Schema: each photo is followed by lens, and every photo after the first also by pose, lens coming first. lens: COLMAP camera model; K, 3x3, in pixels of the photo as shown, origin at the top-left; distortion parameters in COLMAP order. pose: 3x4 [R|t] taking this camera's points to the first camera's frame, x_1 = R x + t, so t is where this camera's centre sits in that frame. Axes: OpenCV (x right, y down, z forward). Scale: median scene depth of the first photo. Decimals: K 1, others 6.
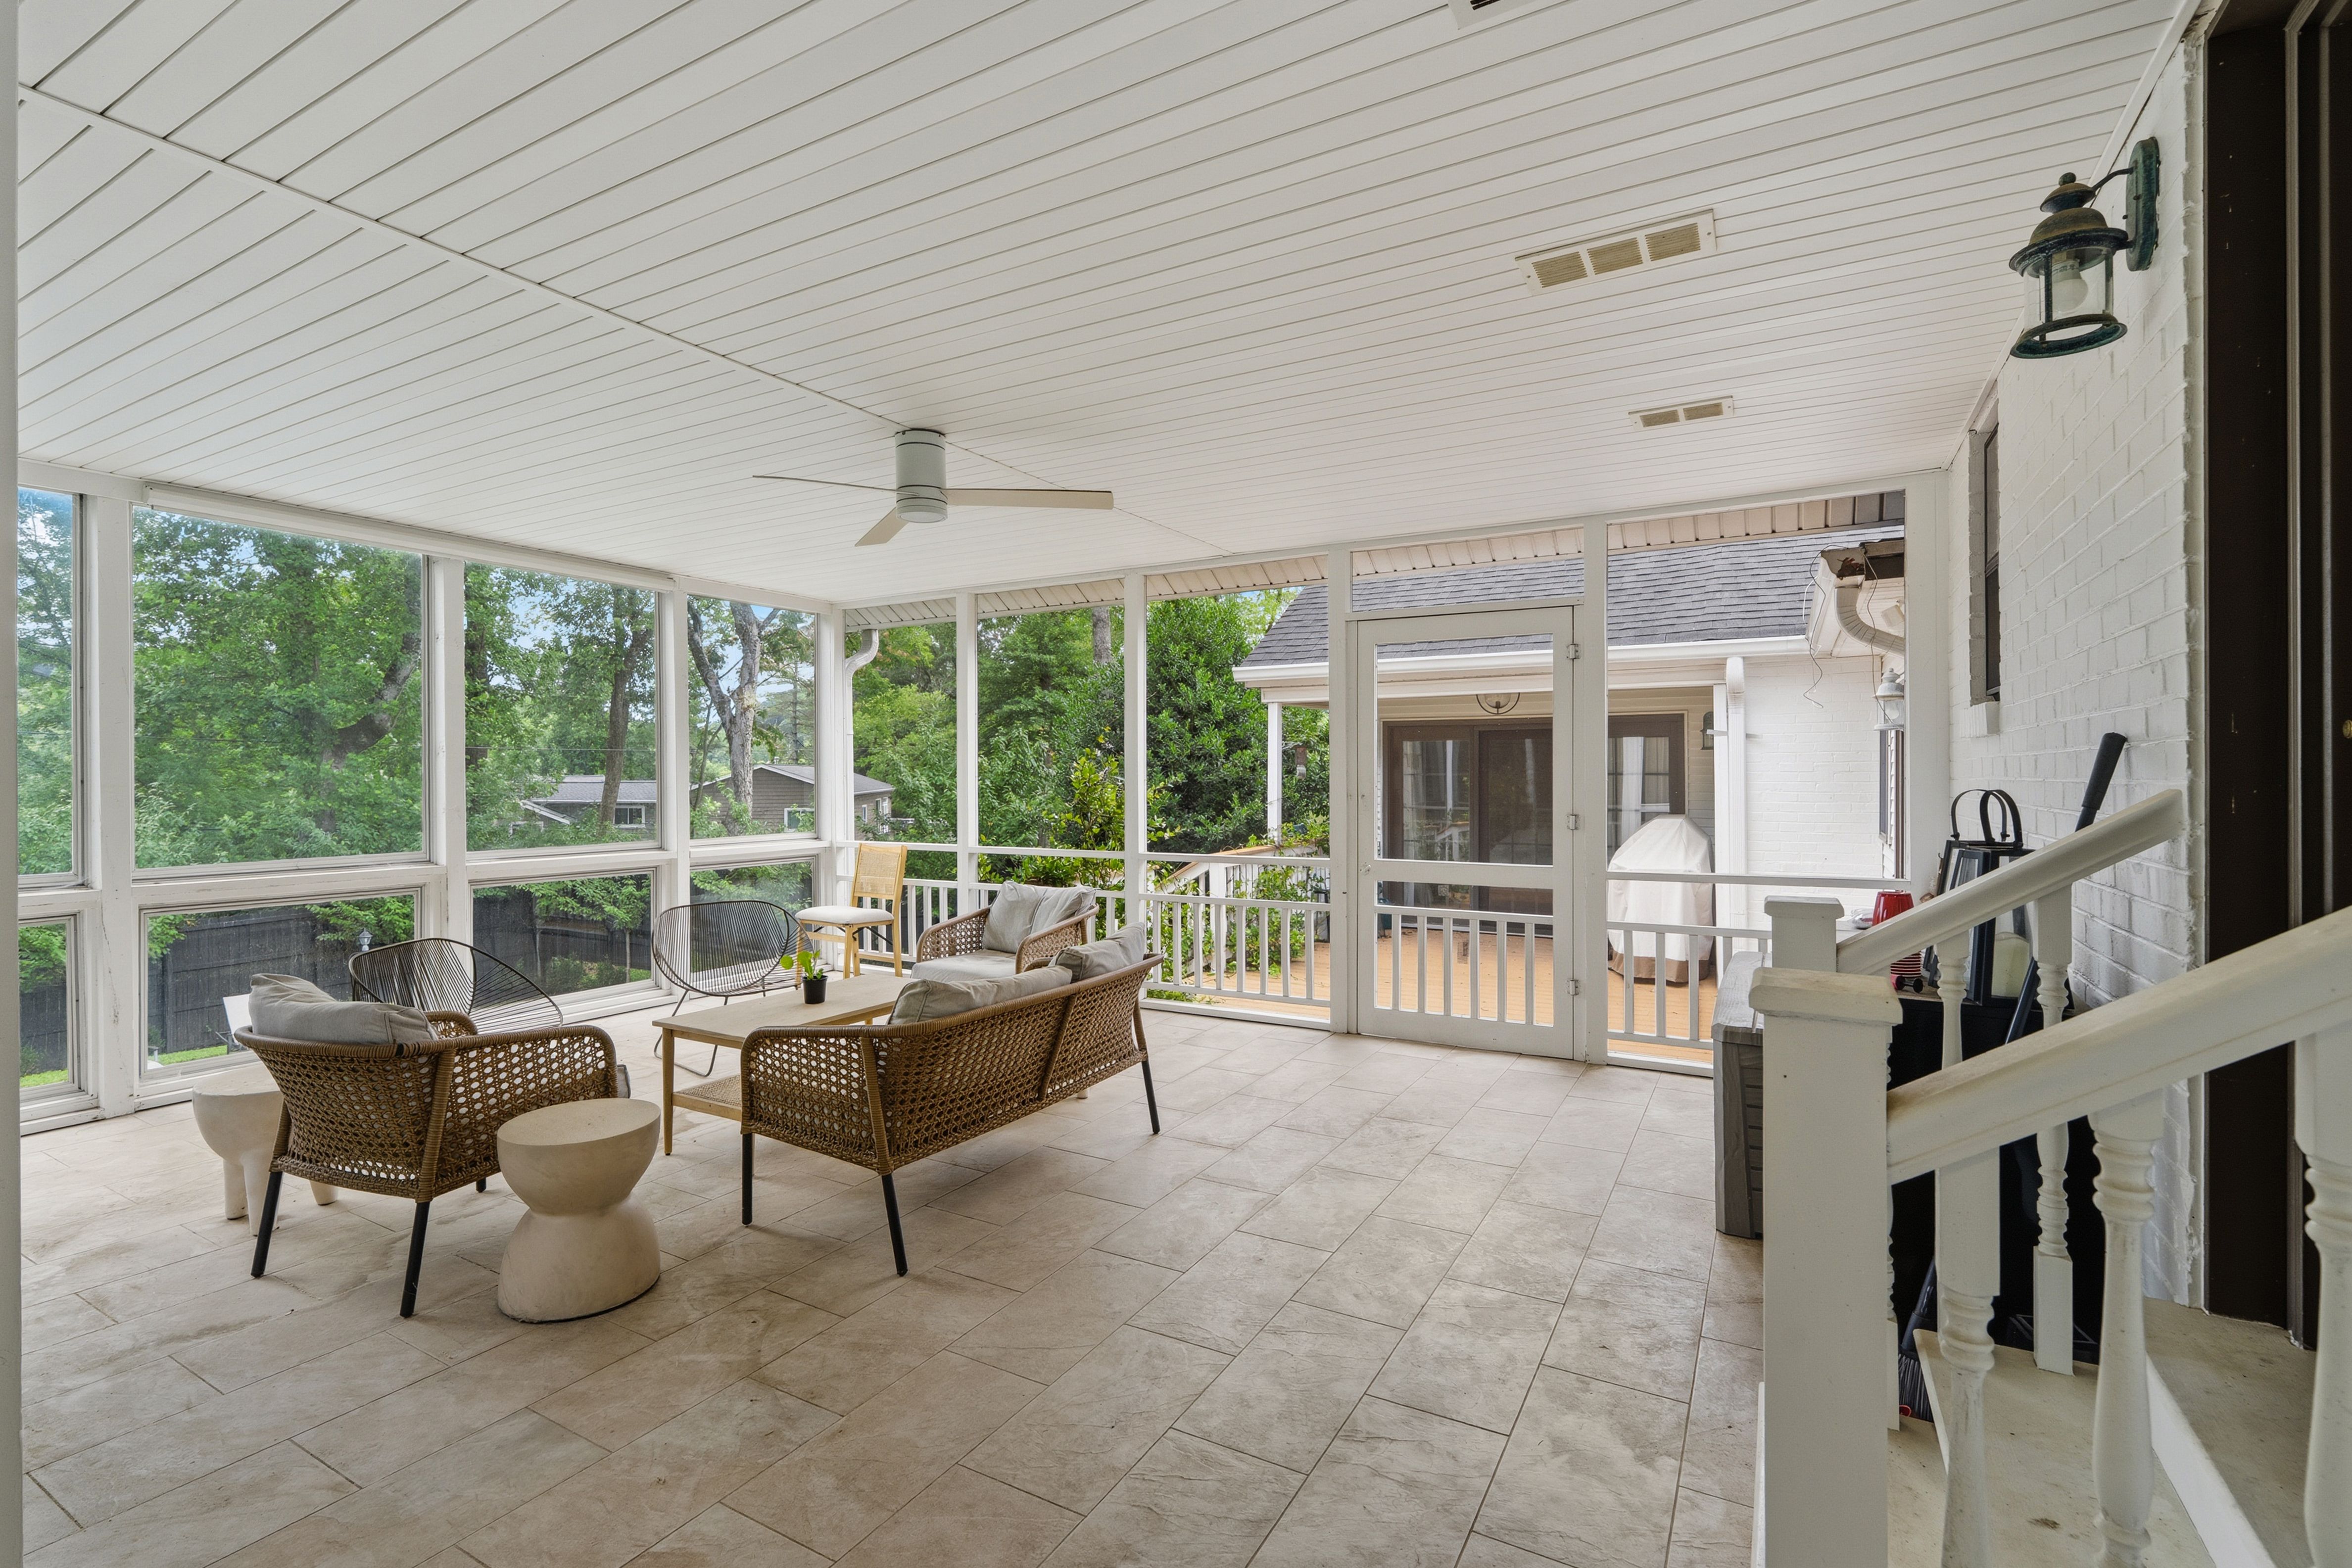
lens RADIAL K [[1071.9, 0, 1167.8], [0, 1071.9, 780.9], [0, 0, 1]] dist [-0.002635, -0.000060]
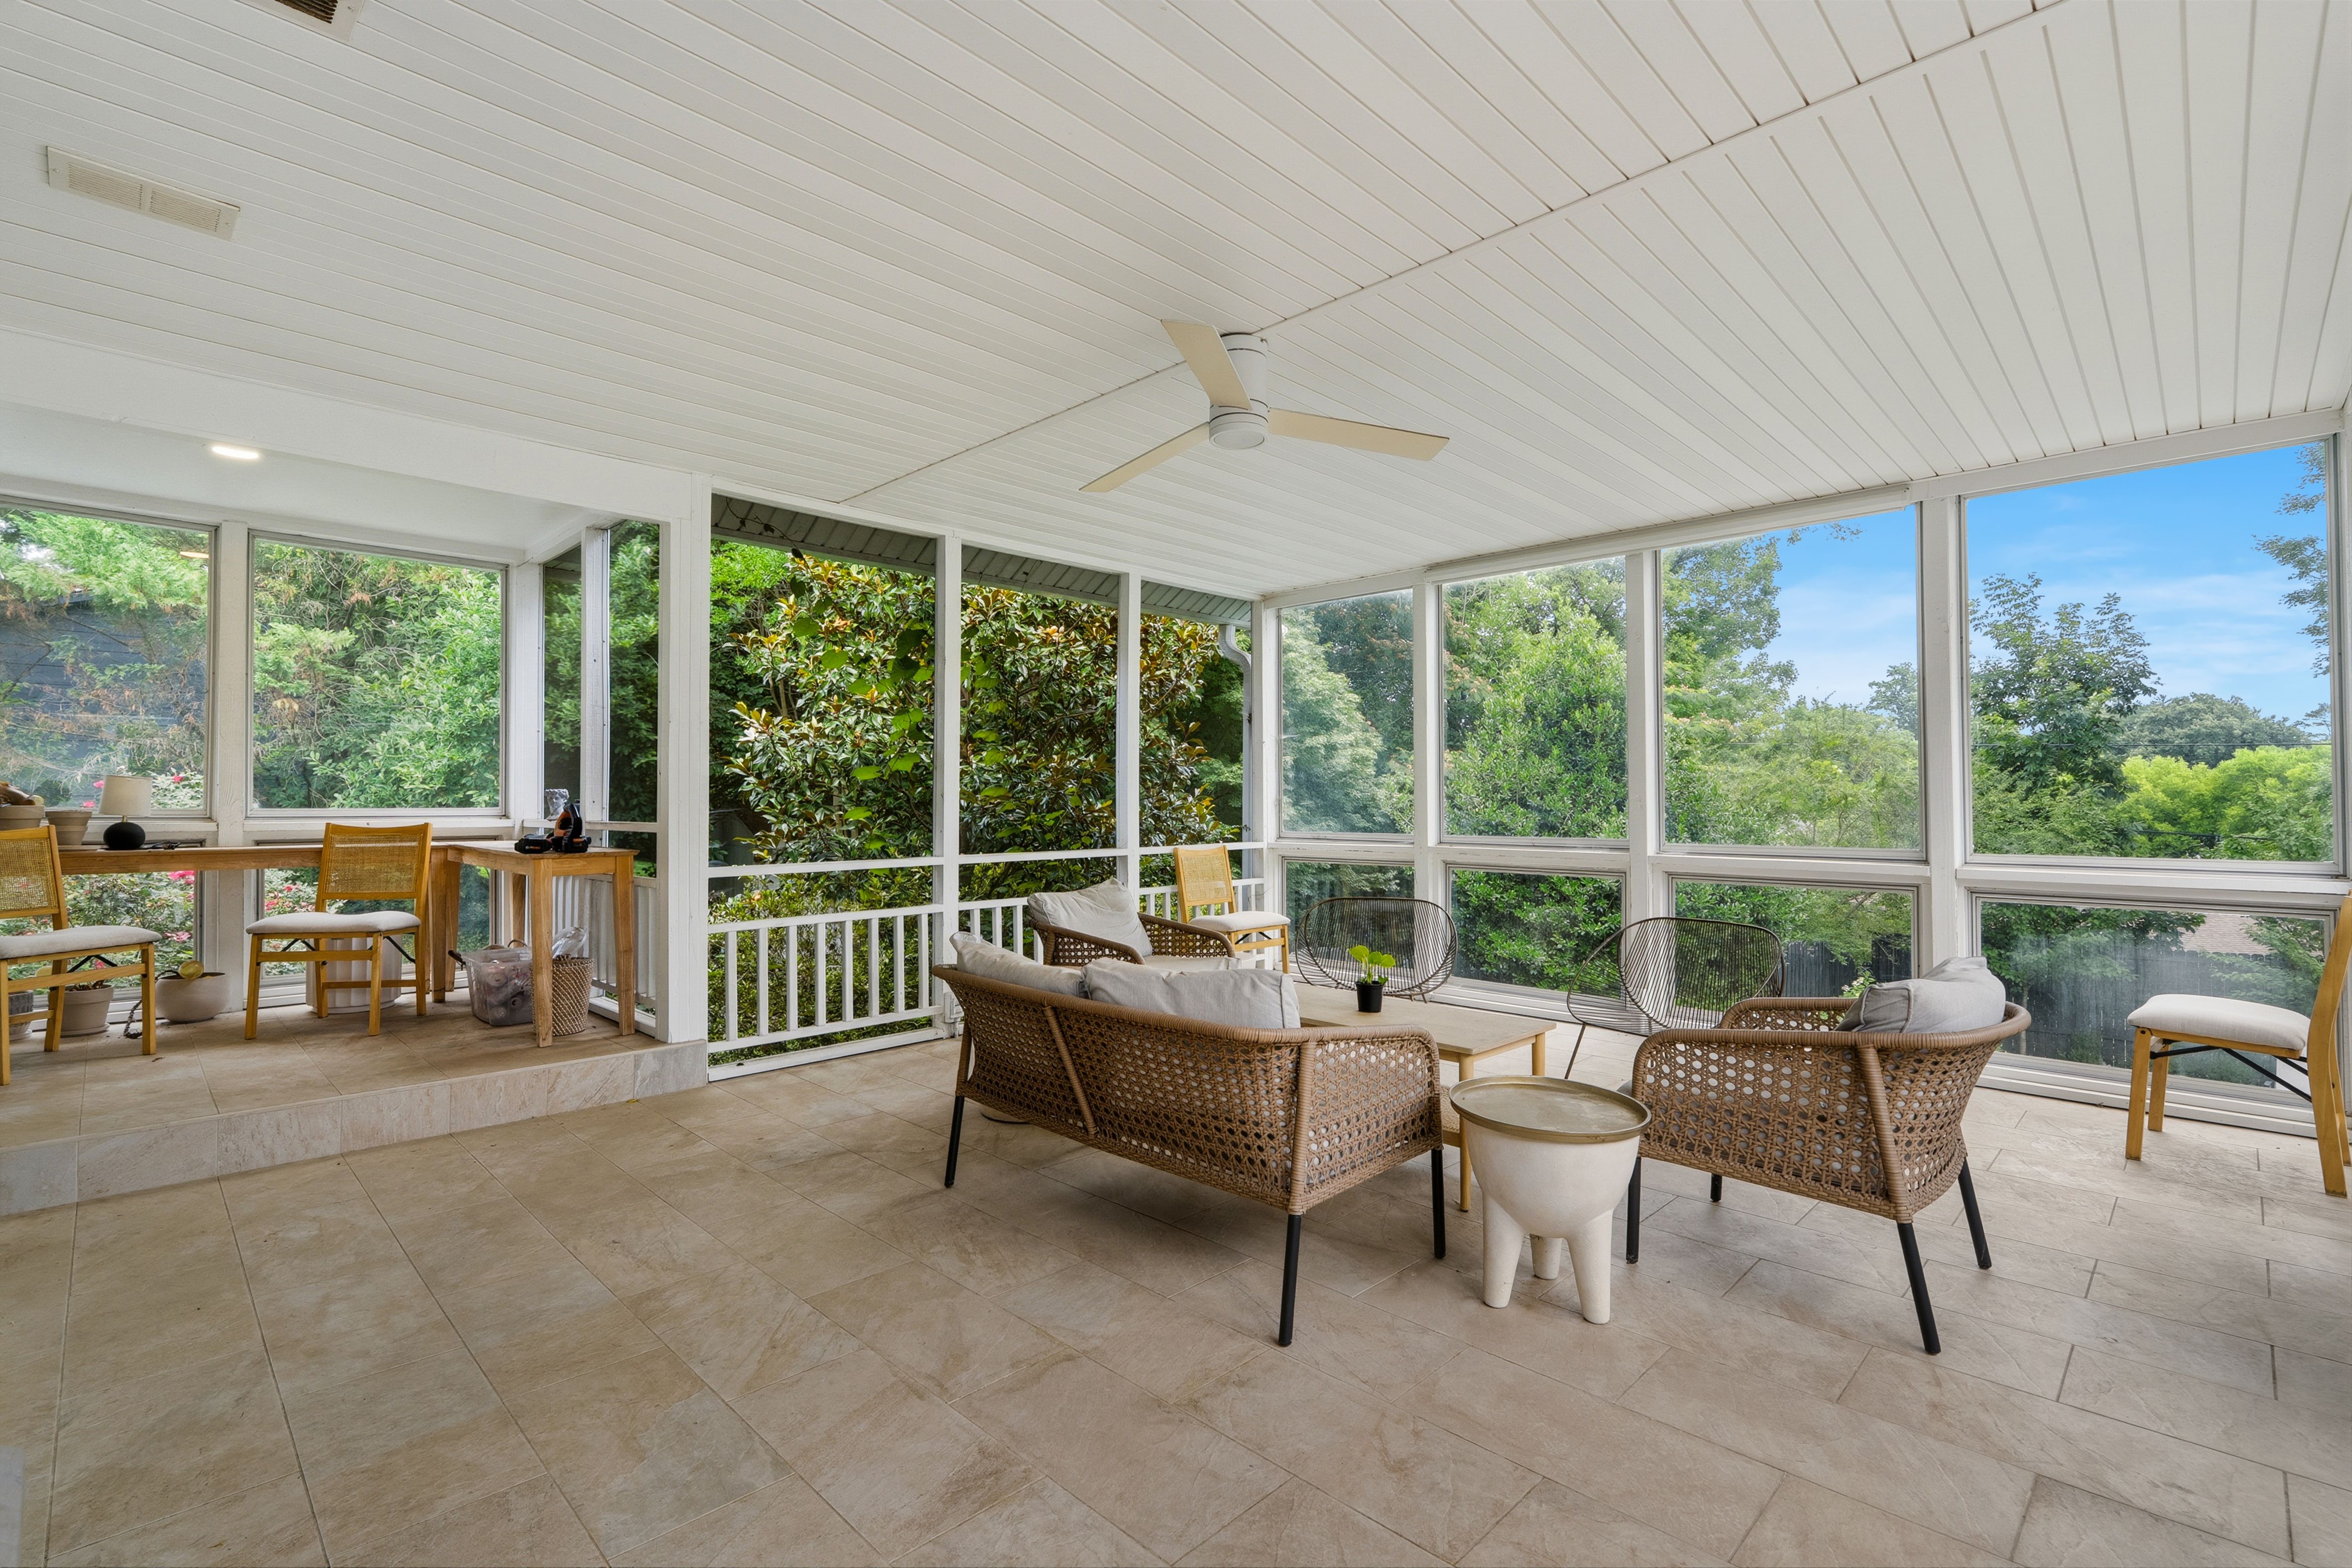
lens RADIAL K [[1072.0, 0, 1167.8], [0, 1072.0, 780.9], [0, 0, 1]] dist [-0.002635, -0.000060]
pose [[-0.261846, -0.014308, -0.965004, 0.833995], [-0.004090, 0.999898, -0.013715, 0.046827], [0.965101, 0.000356, -0.261878, 1.599899]]
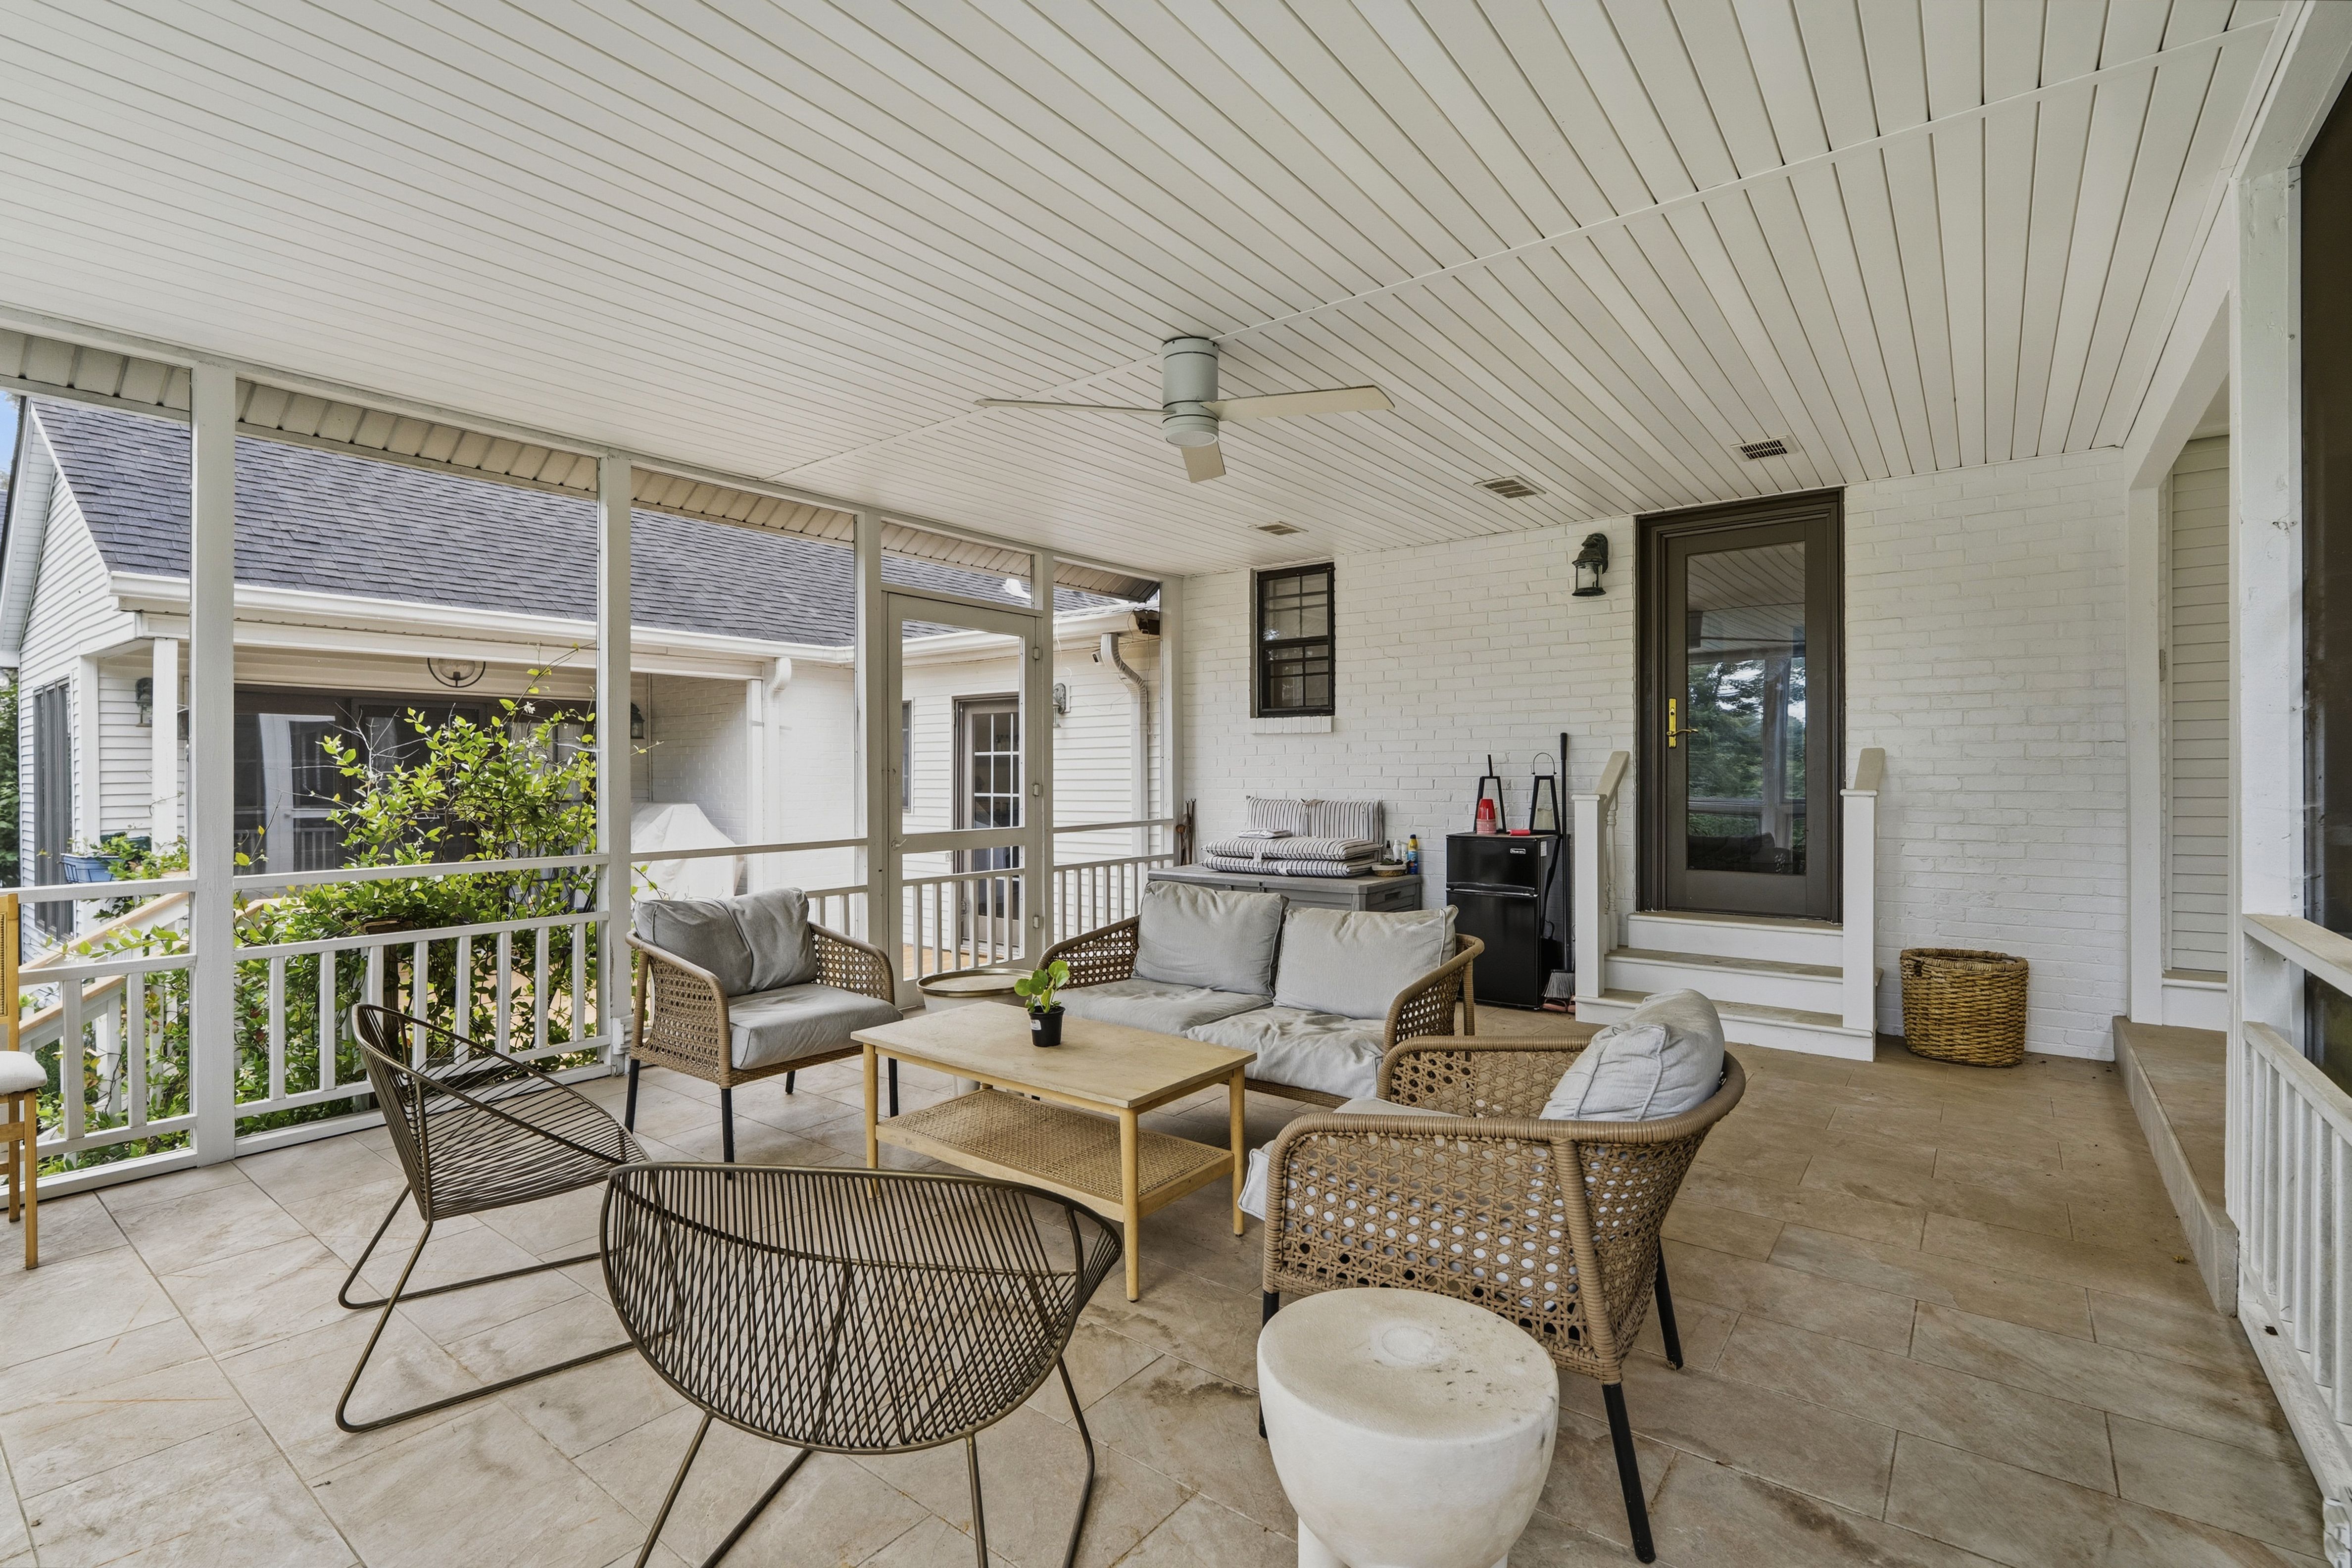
lens RADIAL K [[1072.0, 0, 1167.8], [0, 1072.0, 780.9], [0, 0, 1]] dist [-0.002635, -0.000060]
pose [[0.131829, -0.004046, 0.991264, -1.518711], [0.010444, 0.999942, 0.002693, 0.045346], [-0.991217, 0.009998, 0.131864, 1.231689]]
